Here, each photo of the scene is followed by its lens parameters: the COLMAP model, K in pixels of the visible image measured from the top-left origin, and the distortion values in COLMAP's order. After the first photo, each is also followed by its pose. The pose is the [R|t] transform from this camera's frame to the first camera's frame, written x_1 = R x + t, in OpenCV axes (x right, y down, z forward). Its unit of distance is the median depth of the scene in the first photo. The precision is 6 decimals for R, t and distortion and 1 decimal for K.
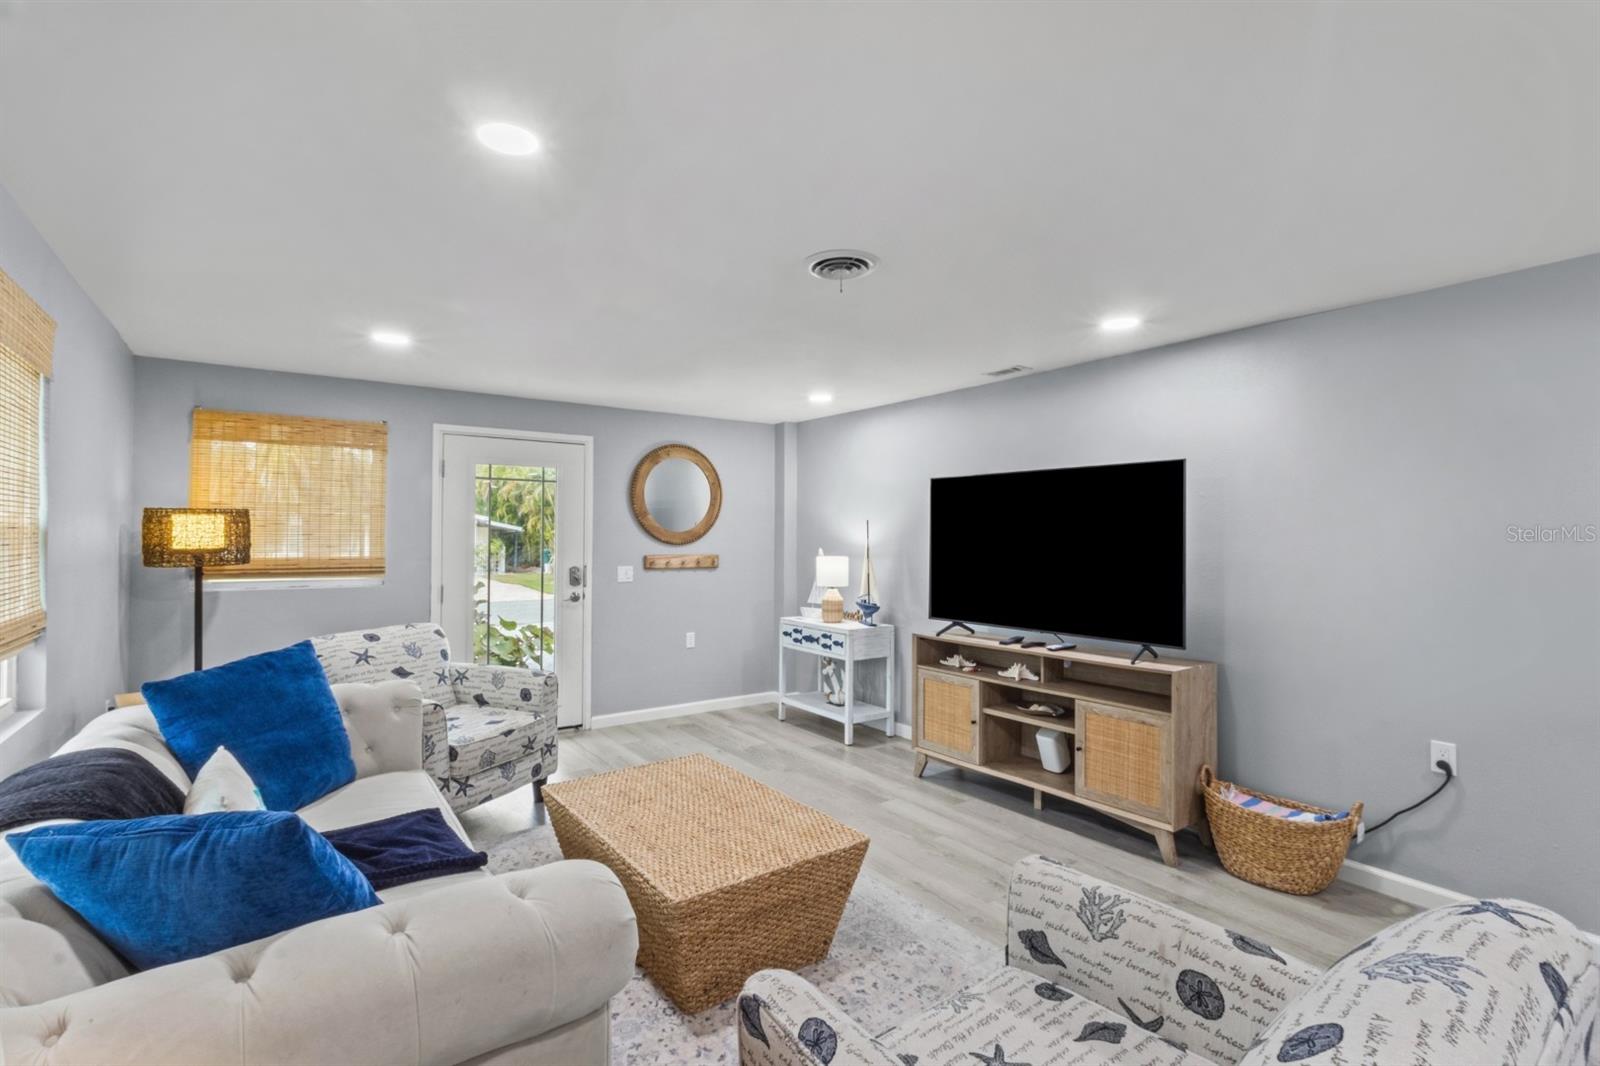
lens RADIAL K [[739.4, 0, 793.1], [0, 739.4, 530.4], [0, 0, 1]] dist [0.001958, 0.000101]
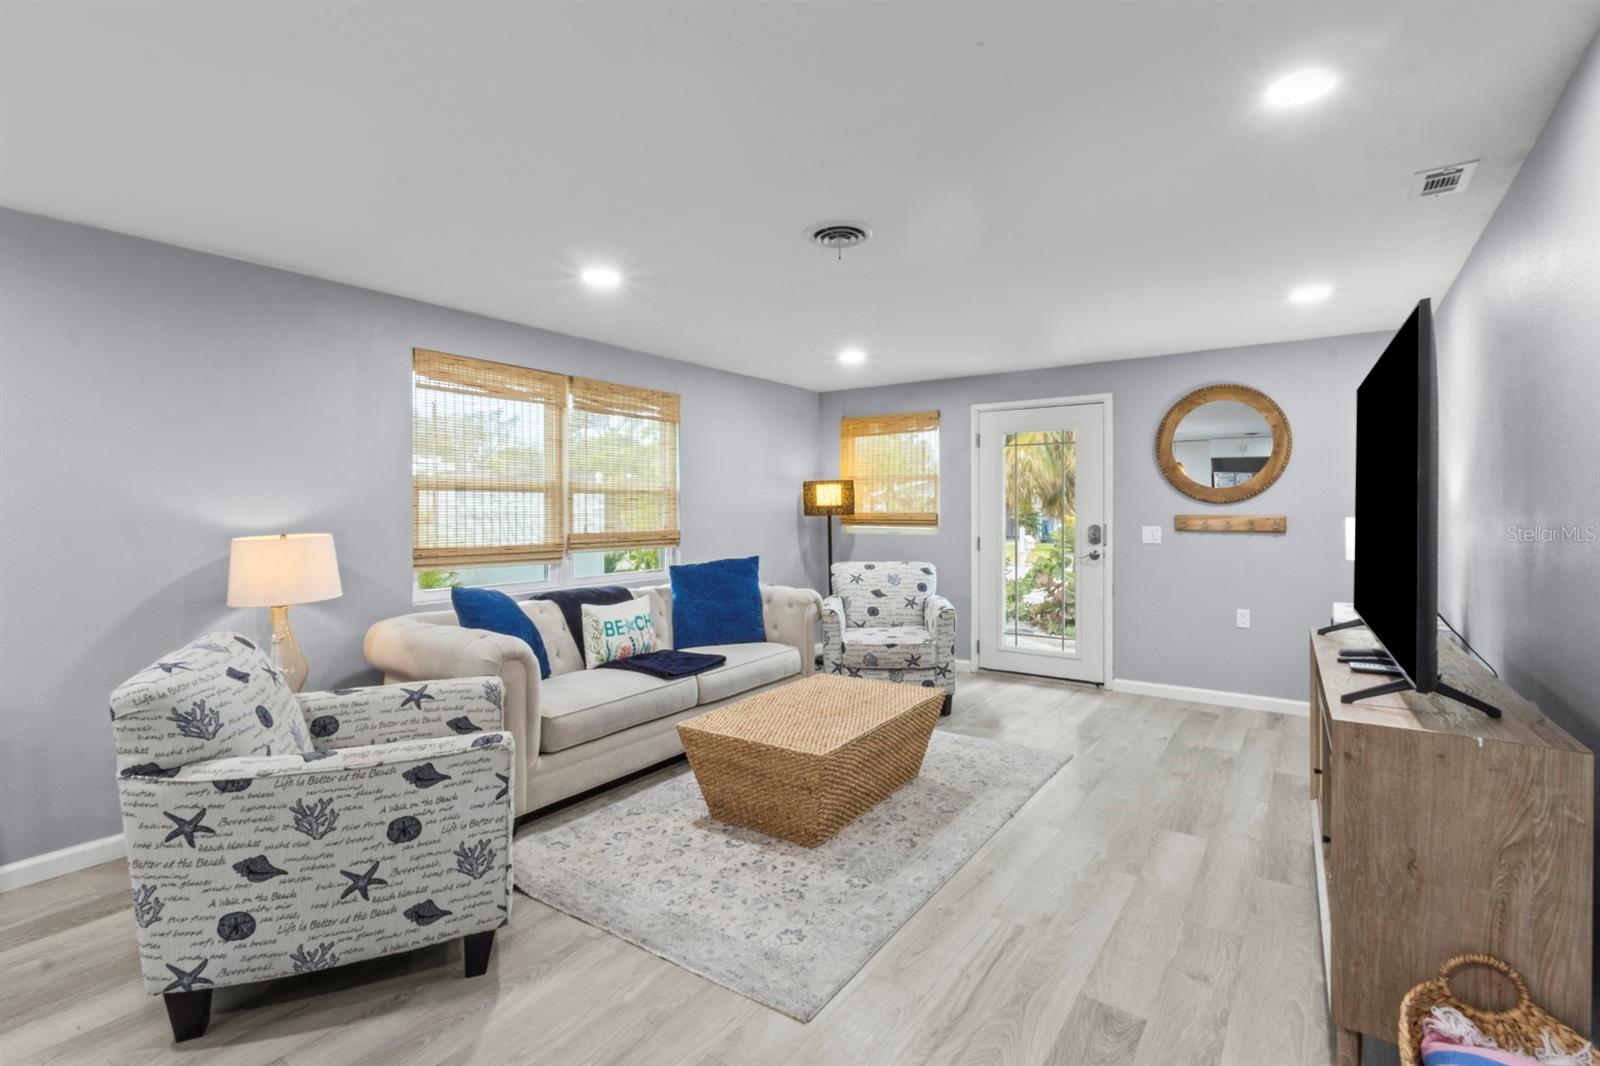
lens RADIAL K [[746.3, 0, 794.8], [0, 746.3, 512.2], [0, 0, 1]] dist [0.001856, 0.001337]
pose [[0.337655, 0.003187, -0.941265, 0.694436], [0.011035, 0.999912, 0.007344, 0.025501], [0.941205, -0.012866, 0.337590, 0.358308]]
